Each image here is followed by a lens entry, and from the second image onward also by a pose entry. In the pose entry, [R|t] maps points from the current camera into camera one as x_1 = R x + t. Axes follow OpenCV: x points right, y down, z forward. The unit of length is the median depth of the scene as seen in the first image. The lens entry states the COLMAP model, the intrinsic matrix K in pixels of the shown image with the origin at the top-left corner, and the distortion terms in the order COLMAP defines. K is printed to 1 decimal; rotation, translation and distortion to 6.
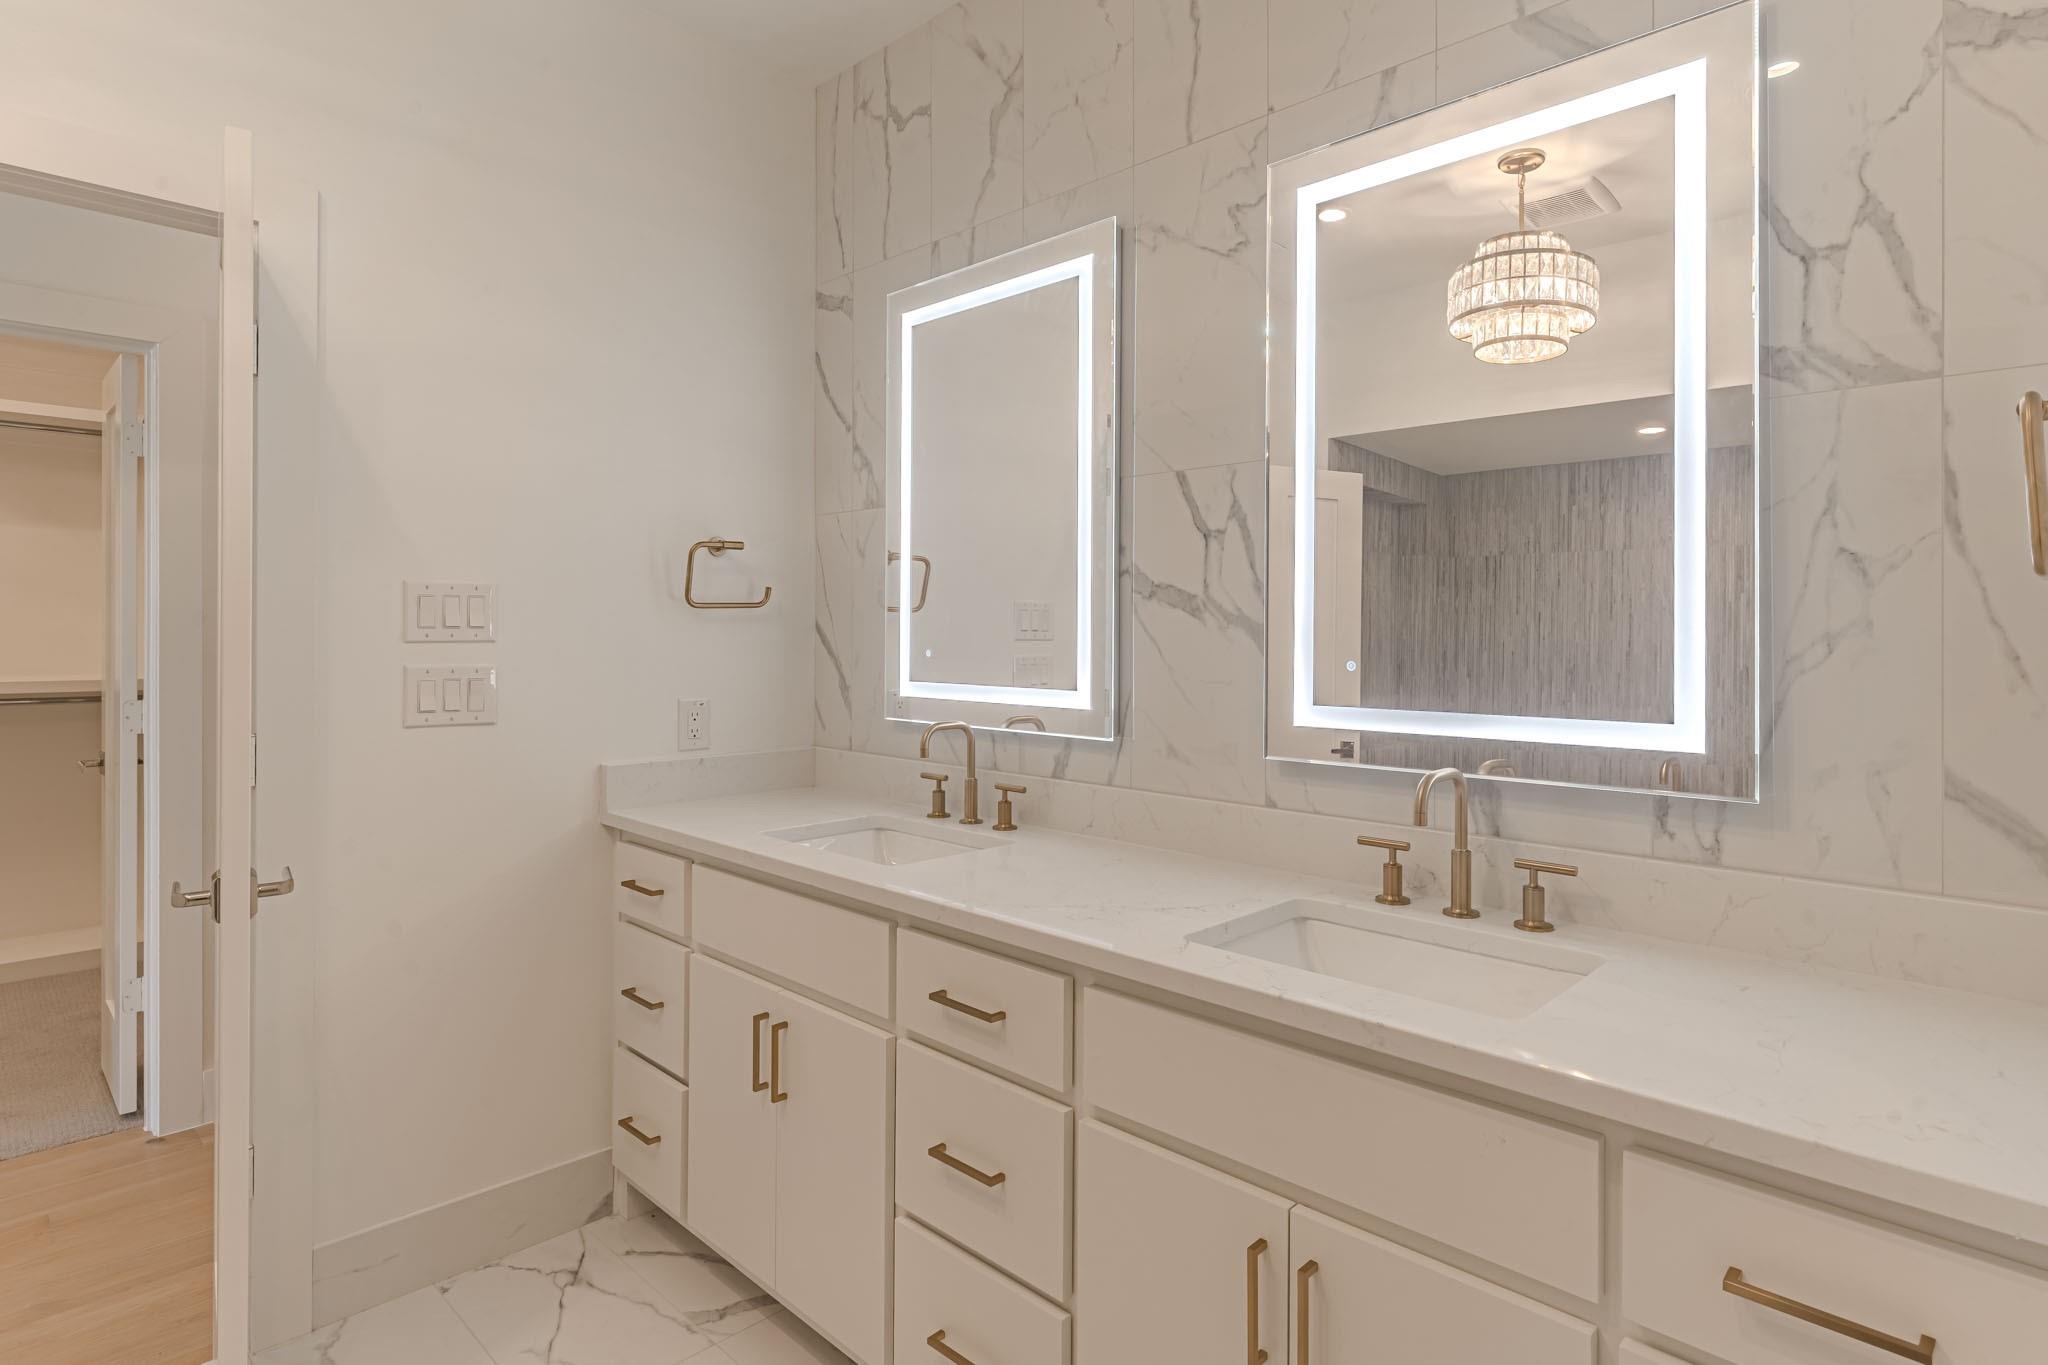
lens RADIAL K [[1087.1, 0, 1022.0], [0, 1087.1, 625.8], [0, 0, 1]] dist [-0.022170, -0.000057]
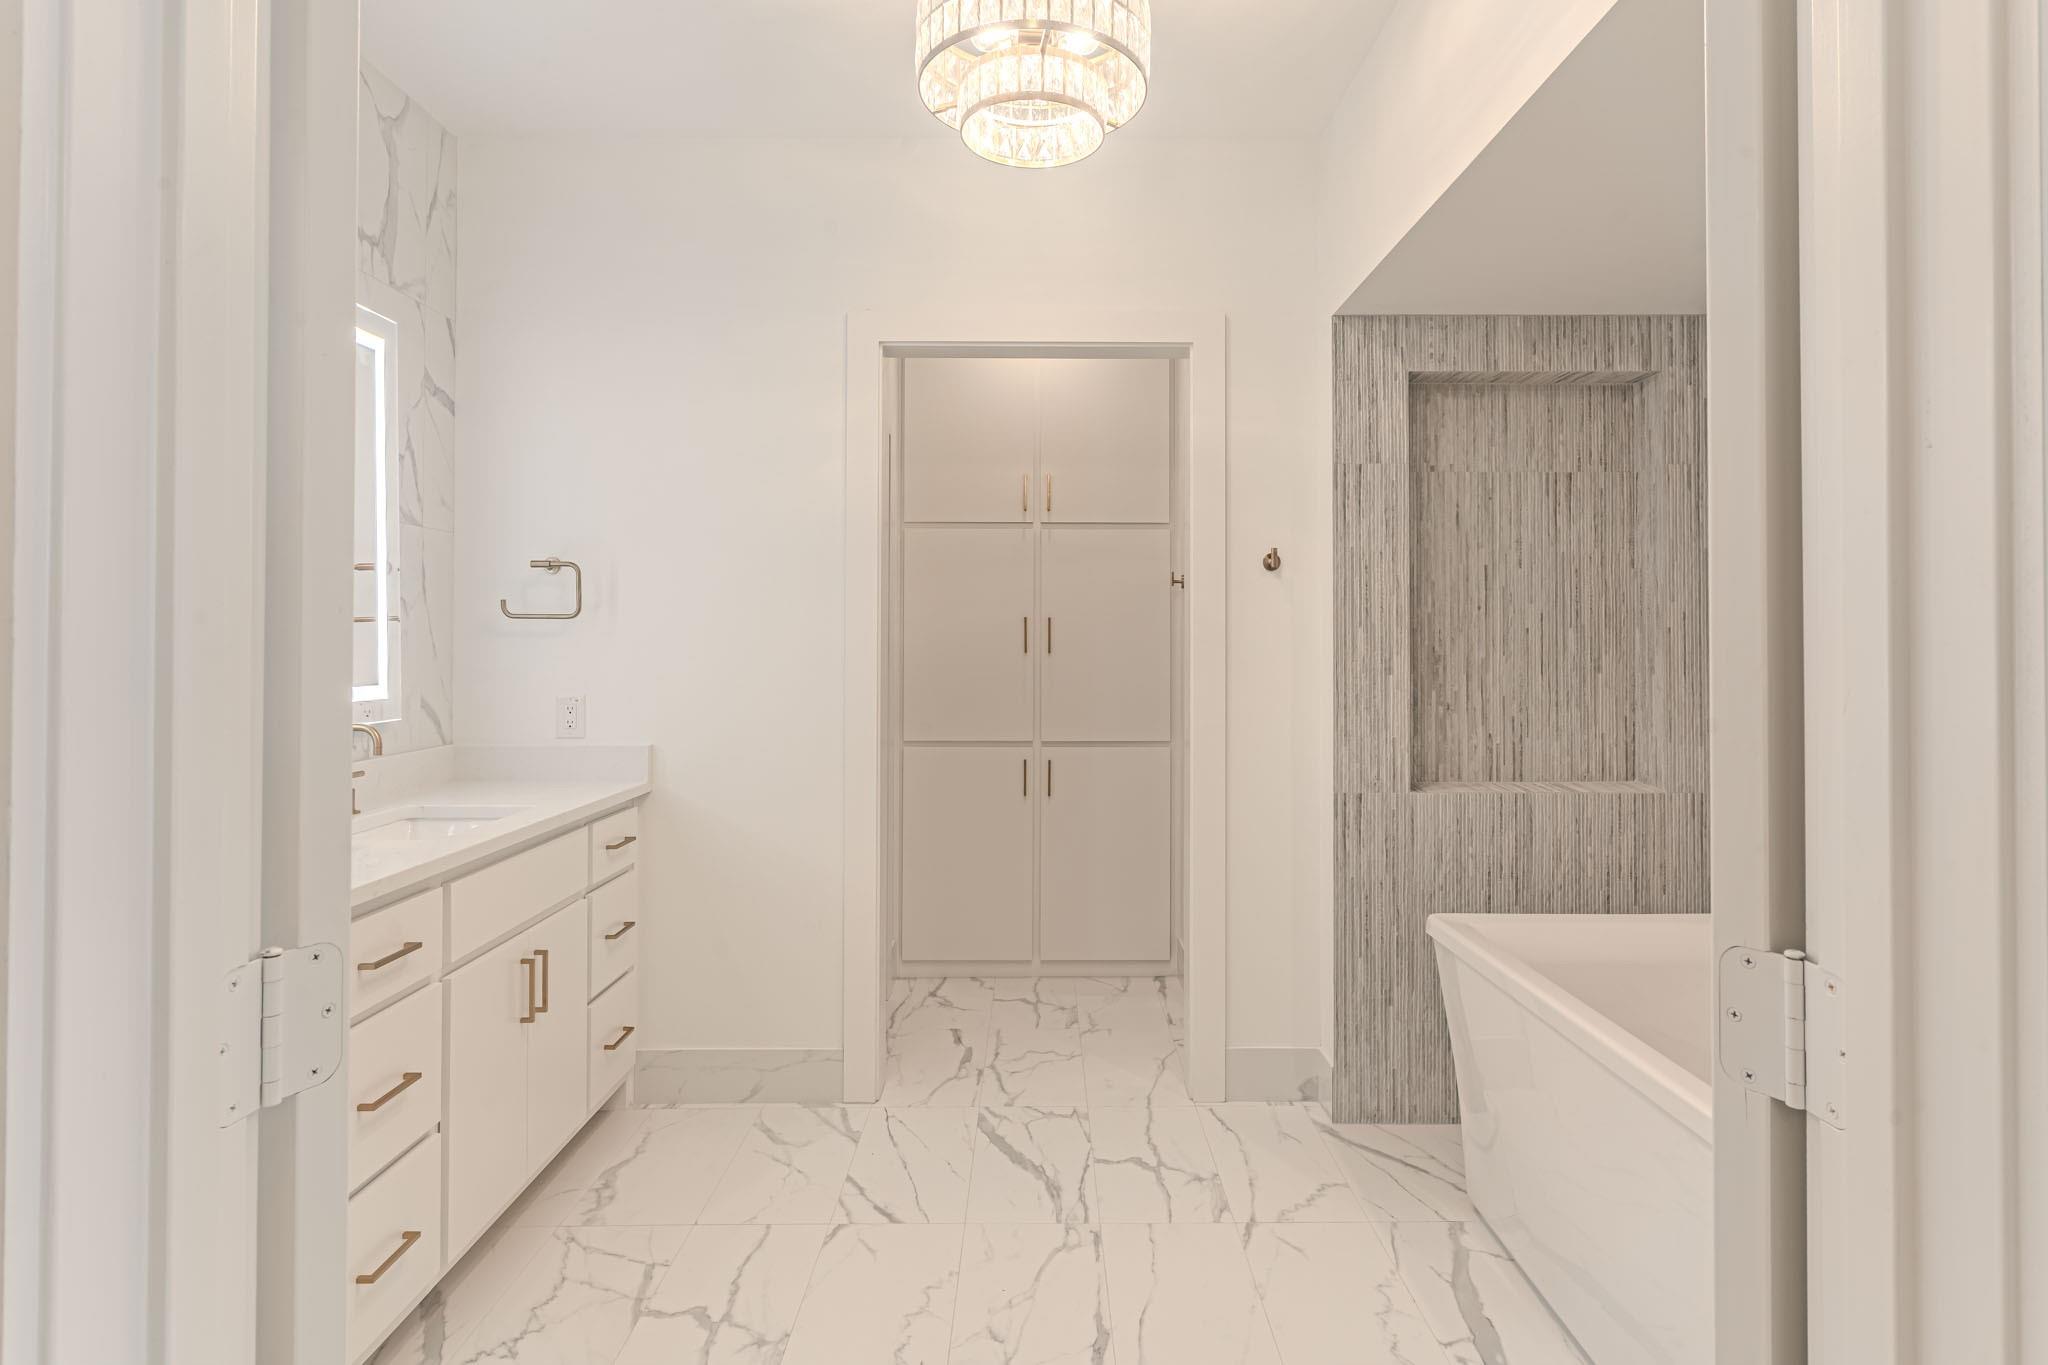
lens RADIAL K [[1087.1, 0, 1022.0], [0, 1087.1, 625.8], [0, 0, 1]] dist [-0.022170, -0.000057]
pose [[-0.706760, -0.002716, 0.707448, -1.672806], [-0.017981, 0.999739, -0.014125, -0.004980], [-0.707225, -0.022704, -0.706624, 1.657128]]
